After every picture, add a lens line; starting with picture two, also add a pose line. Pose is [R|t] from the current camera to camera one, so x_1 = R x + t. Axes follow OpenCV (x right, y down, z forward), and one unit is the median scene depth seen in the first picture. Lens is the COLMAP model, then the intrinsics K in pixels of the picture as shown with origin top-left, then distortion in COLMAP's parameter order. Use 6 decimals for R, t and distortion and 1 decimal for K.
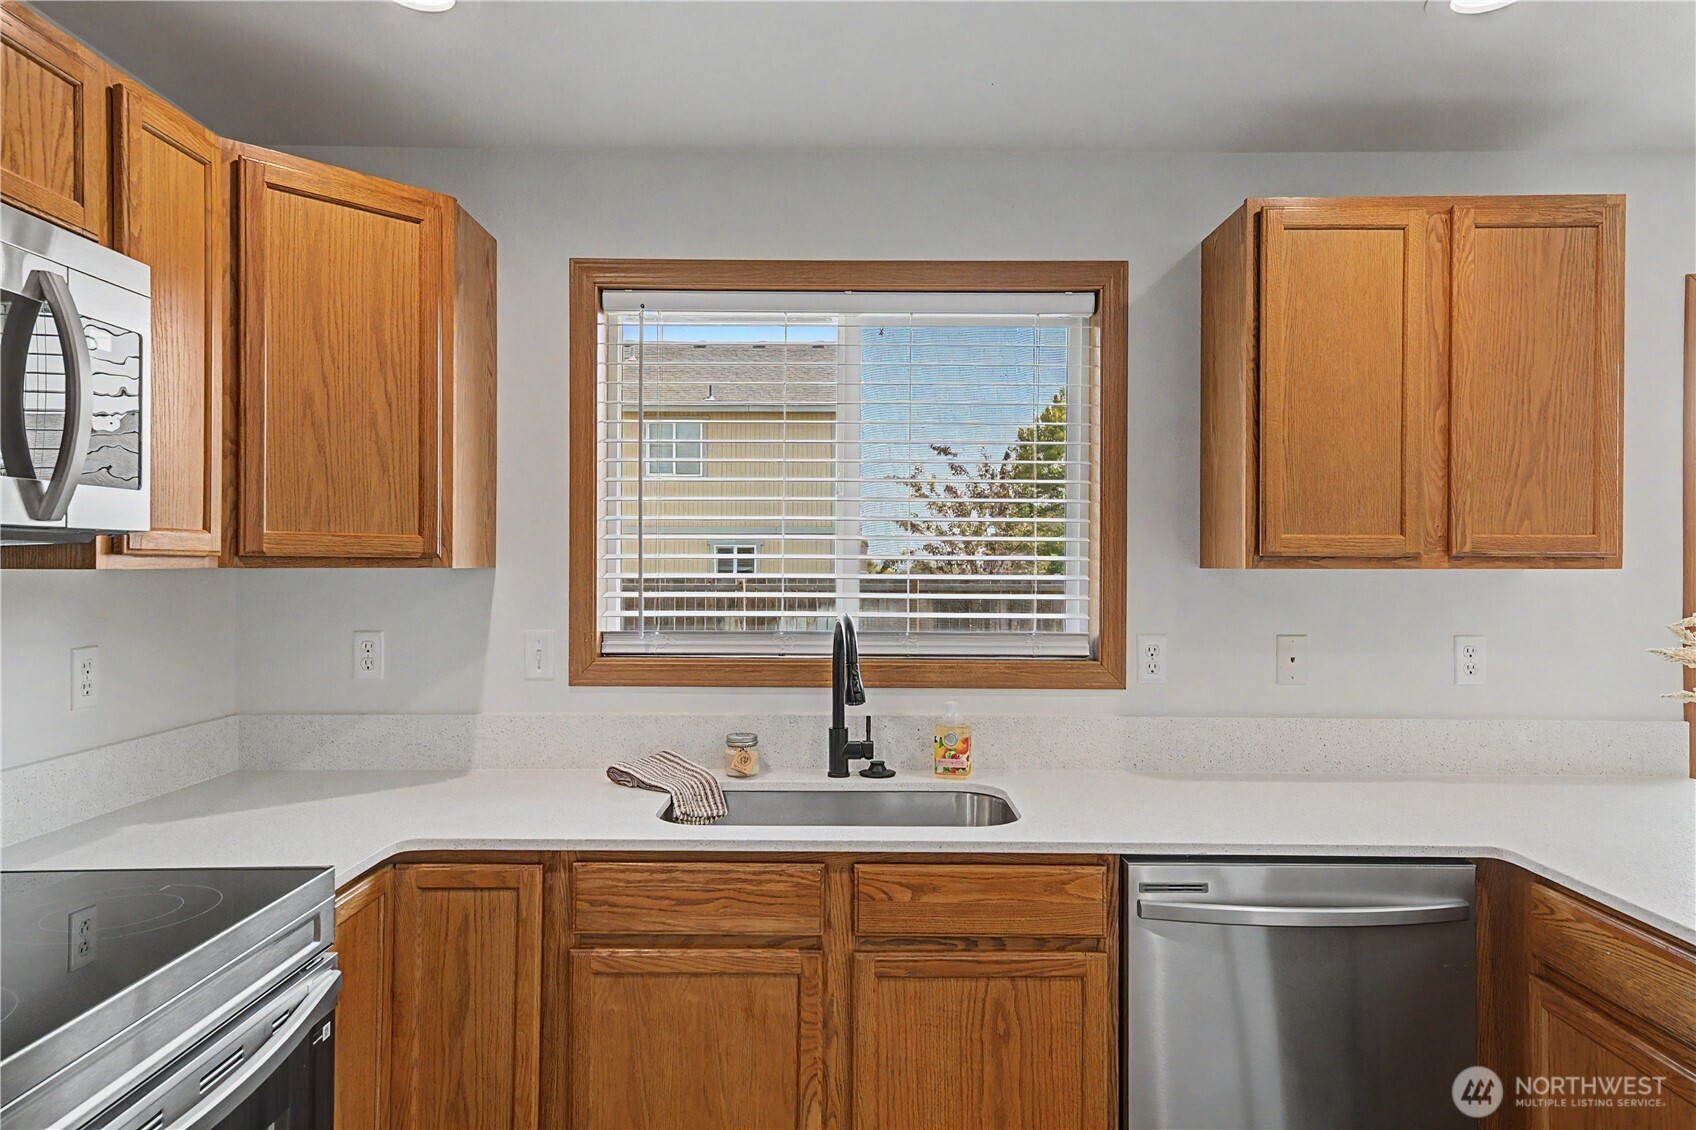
lens RADIAL K [[1099.8, 0, 848.0], [0, 1099.8, 565.0], [0, 0, 1]] dist [0.026005, 0.001716]
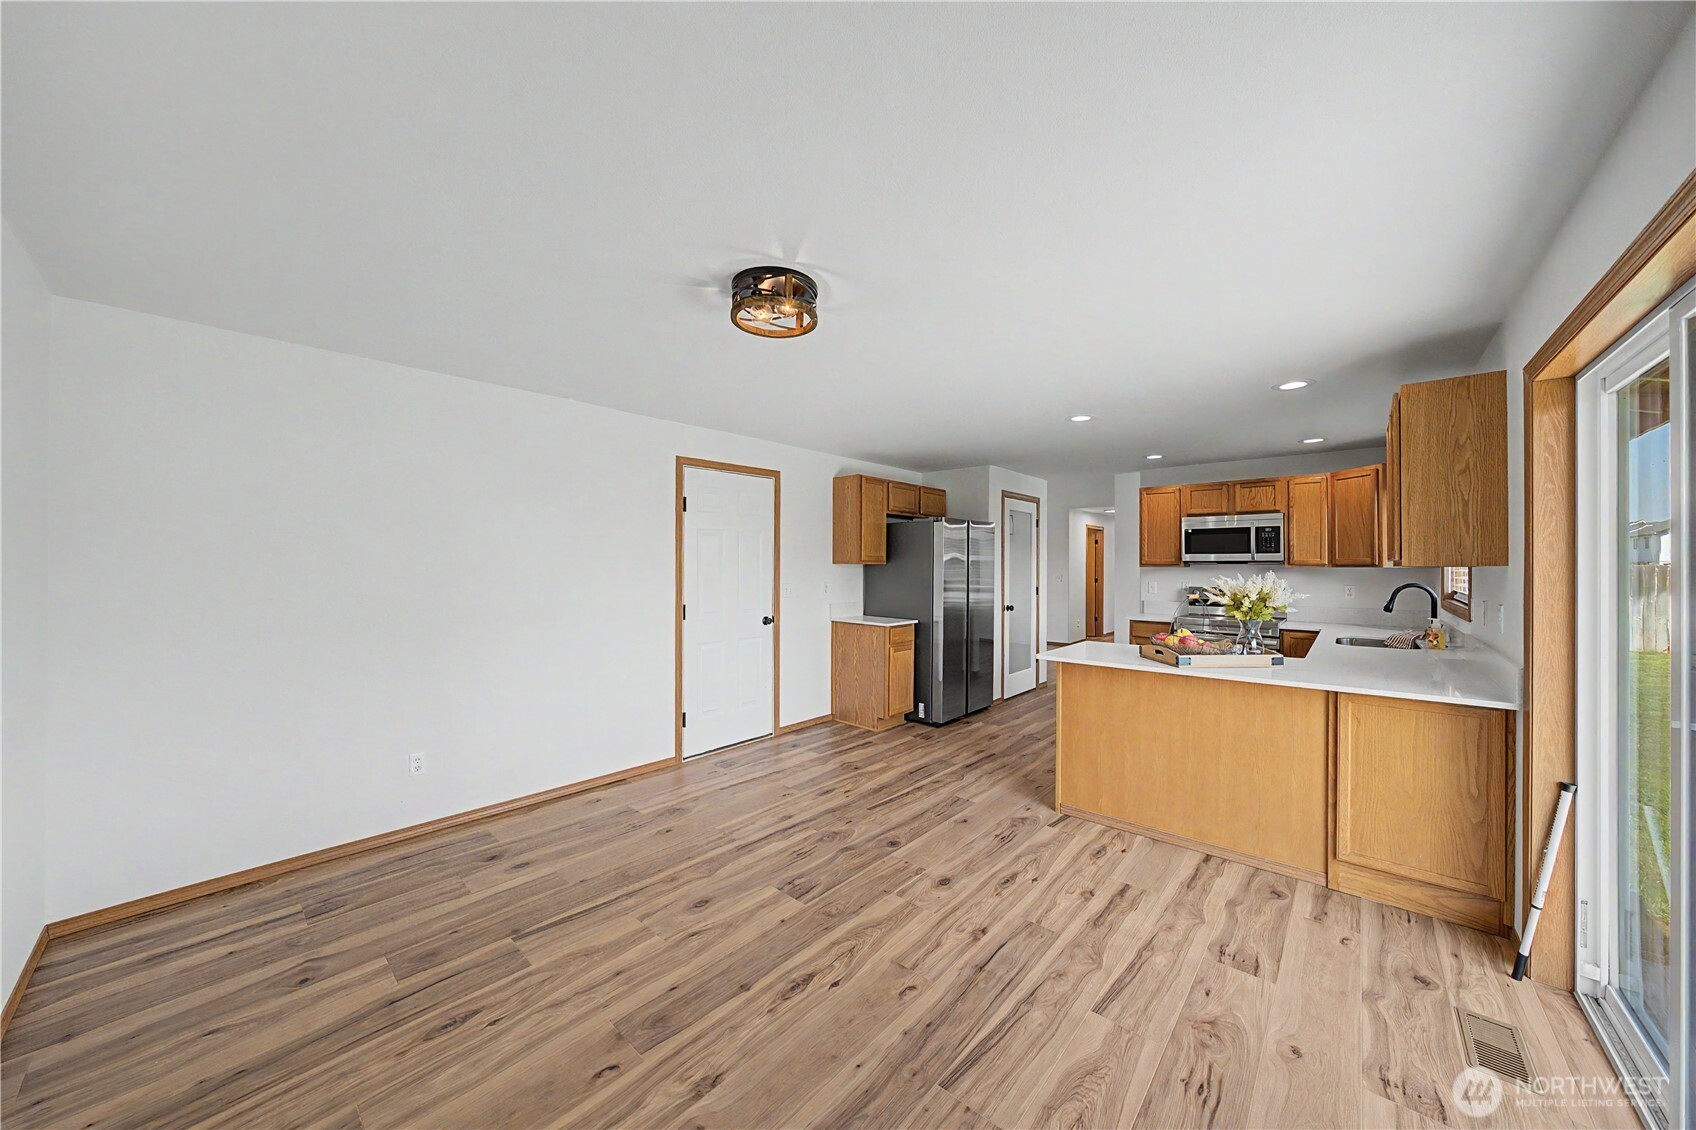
lens RADIAL K [[584.5, 0, 847.4], [0, 584.5, 562.5], [0, 0, 1]] dist [-0.030109, 0.006446]
pose [[-0.664924, -0.009220, -0.746854, 2.240530], [-0.004935, 0.999956, -0.007951, 0.010275], [0.746895, -0.001601, -0.664940, 0.969207]]
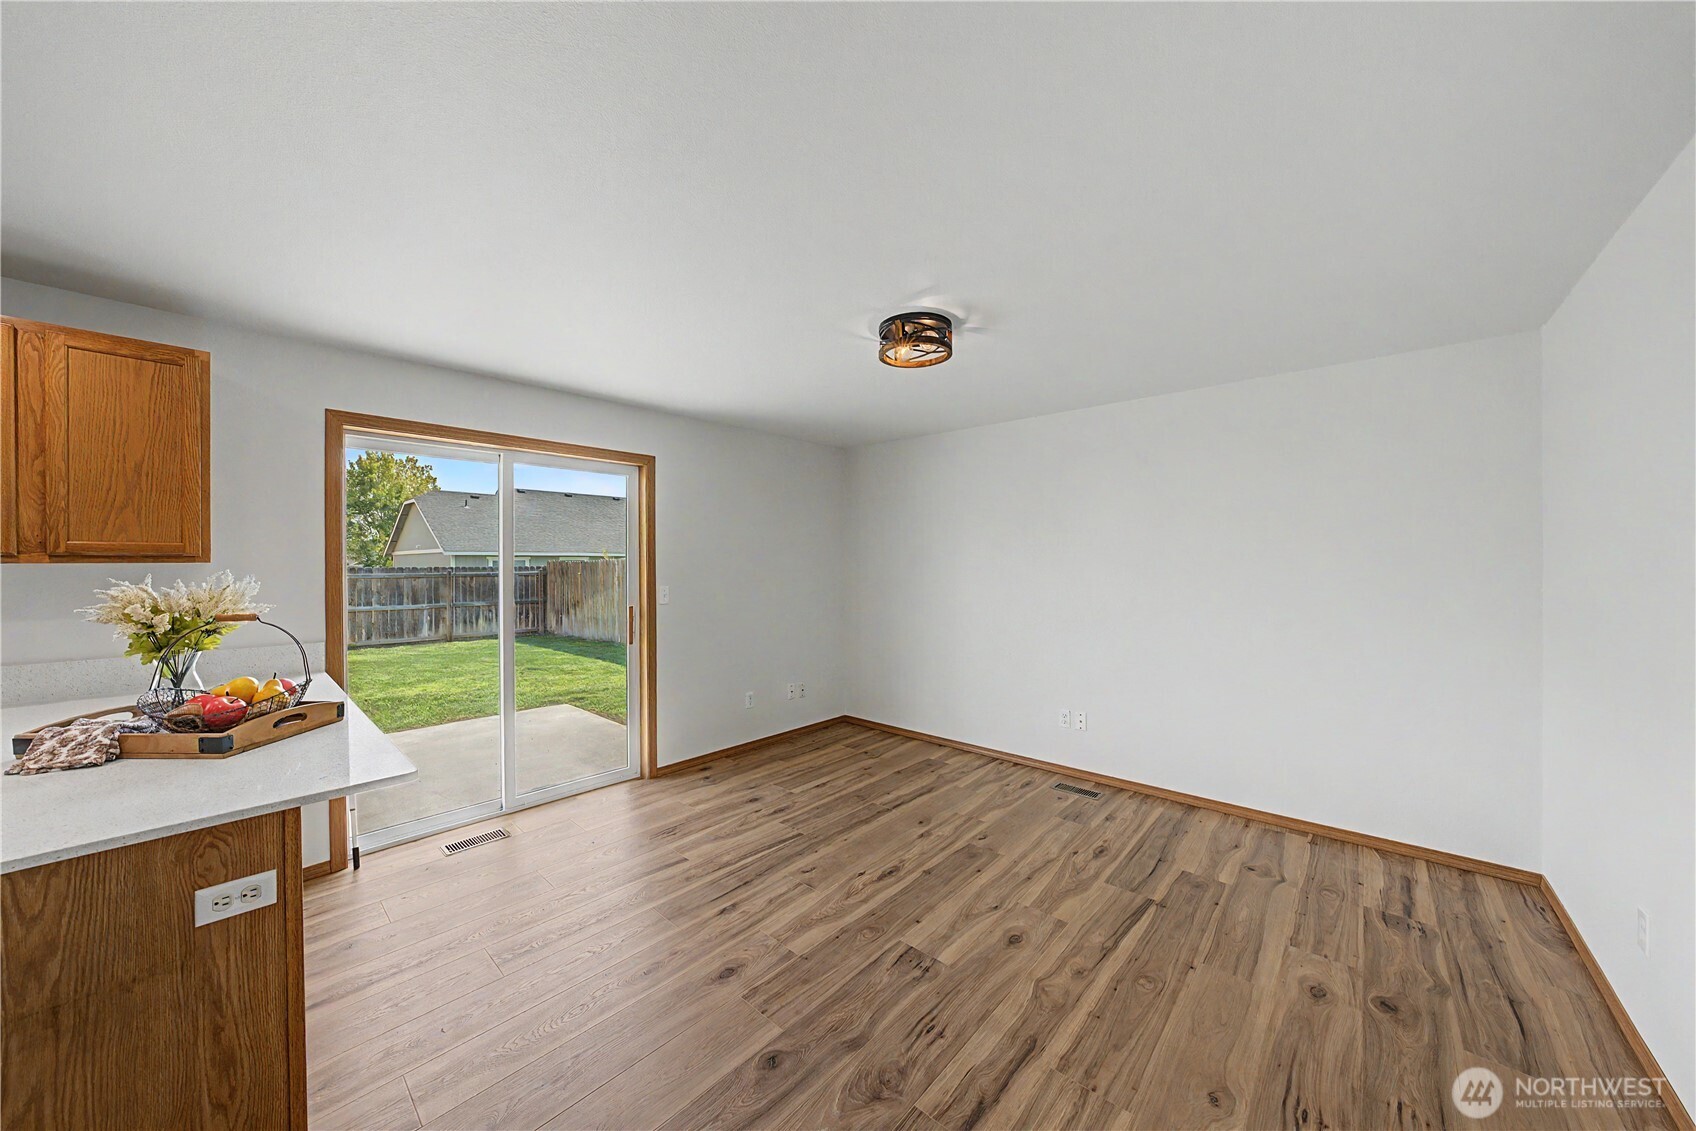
lens RADIAL K [[585.6, 0, 843.4], [0, 585.6, 563.8], [0, 0, 1]] dist [-0.029062, 0.006483]
pose [[0.672437, -0.005804, 0.740132, 0.726237], [0.002394, 0.999981, 0.005667, 0.002308], [-0.740151, -0.002038, 0.672438, -0.369663]]
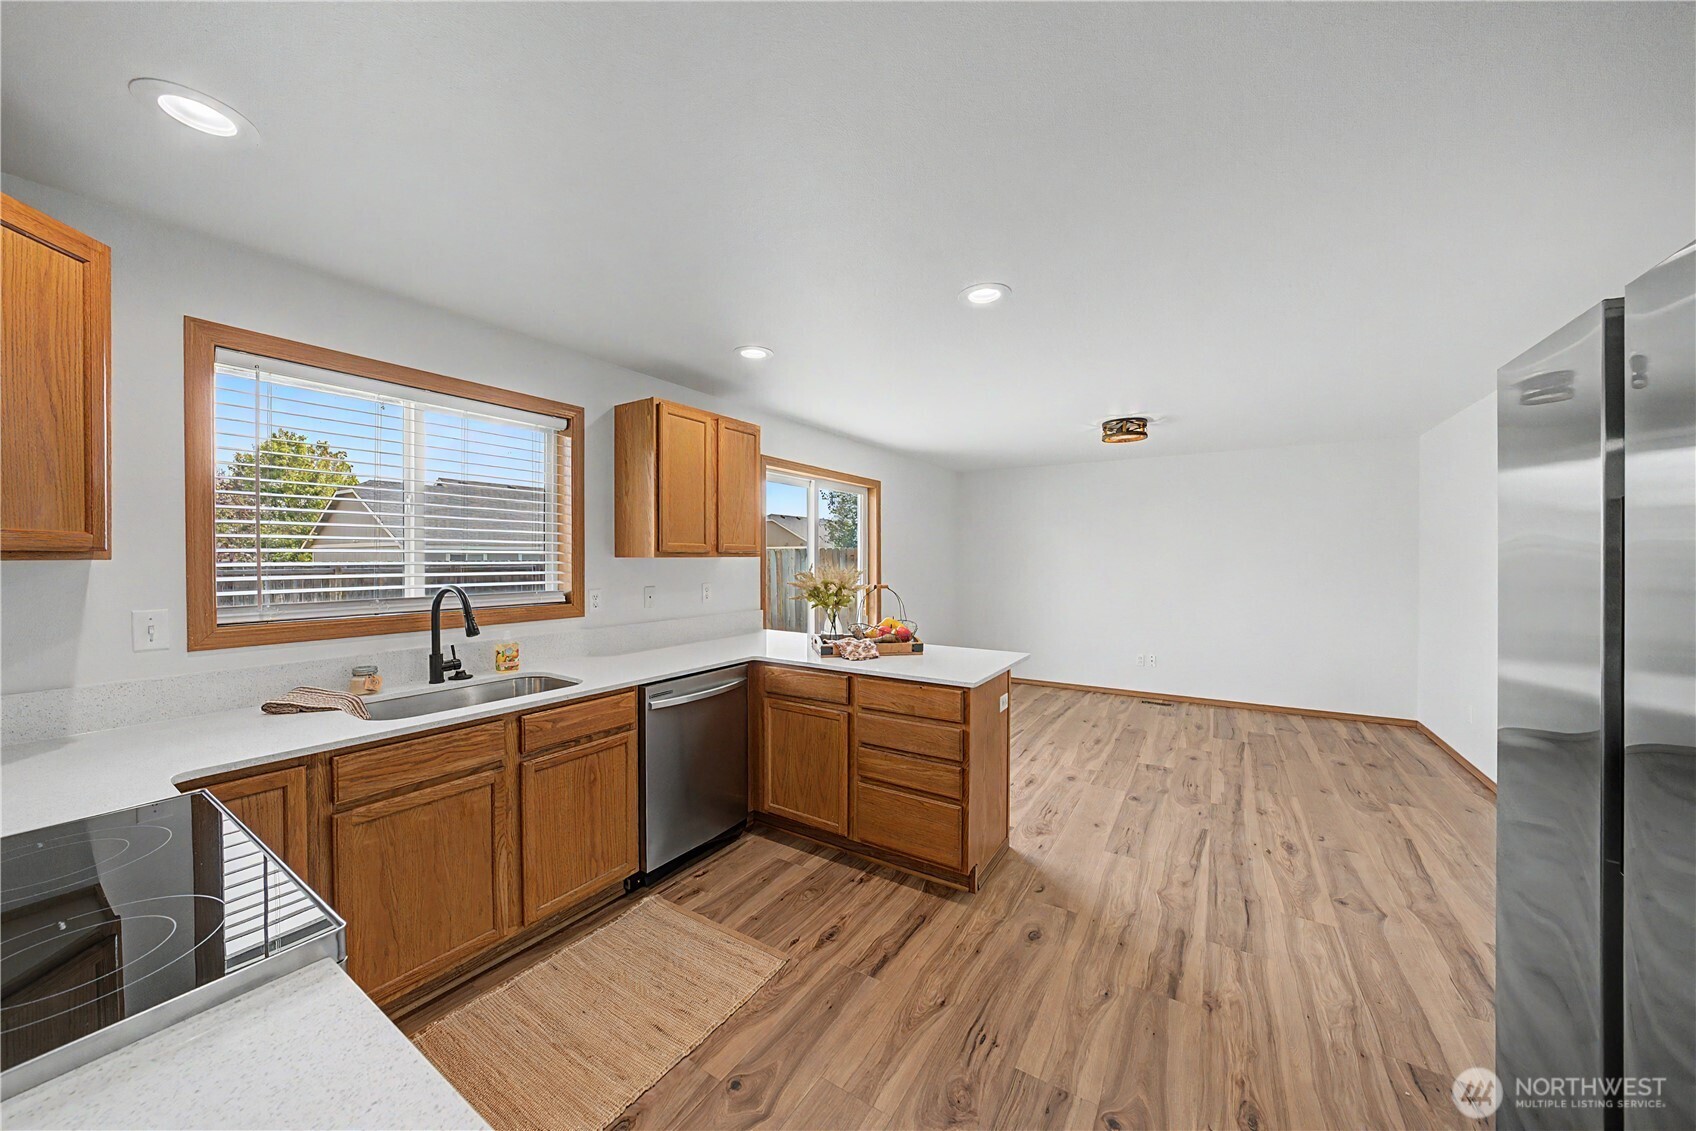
lens RADIAL K [[584.5, 0, 847.4], [0, 584.5, 563.0], [0, 0, 1]] dist [-0.030109, 0.006446]
pose [[0.539656, -0.012202, 0.841797, -0.459848], [-0.000015, 0.999895, 0.014504, -0.002912], [-0.841886, -0.007840, 0.539599, 0.004873]]
